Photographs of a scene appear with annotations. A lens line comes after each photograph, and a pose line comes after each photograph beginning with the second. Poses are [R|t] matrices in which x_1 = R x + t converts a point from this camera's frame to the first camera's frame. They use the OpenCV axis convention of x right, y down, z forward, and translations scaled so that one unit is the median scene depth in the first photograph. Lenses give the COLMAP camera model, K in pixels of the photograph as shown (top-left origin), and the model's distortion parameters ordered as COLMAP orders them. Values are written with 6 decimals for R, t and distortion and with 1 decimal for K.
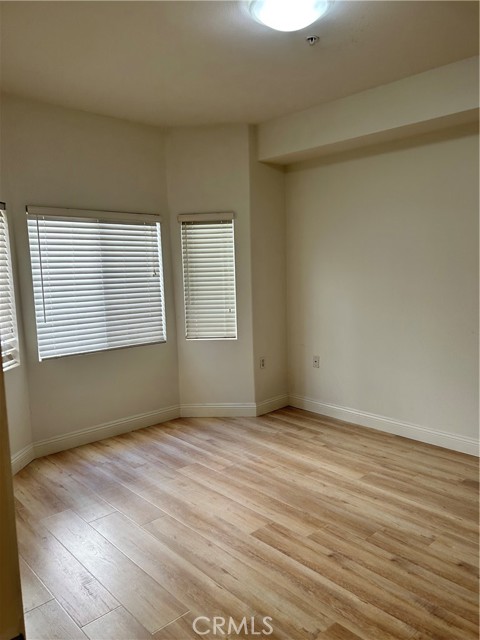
lens RADIAL K [[483.0, 0, 241.0], [0, 483.0, 328.9], [0, 0, 1]] dist [0.171221, -0.364592]
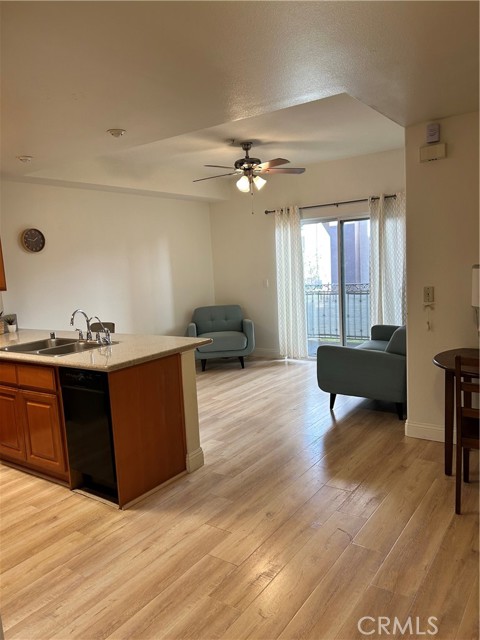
lens RADIAL K [[483.0, 0, 241.0], [0, 483.0, 328.9], [0, 0, 1]] dist [0.171221, -0.364592]
pose [[0.215717, 0.140484, -0.966297, 1.109327], [-0.081993, 0.988708, 0.125437, -0.097846], [0.973007, 0.052170, 0.224799, 0.649593]]
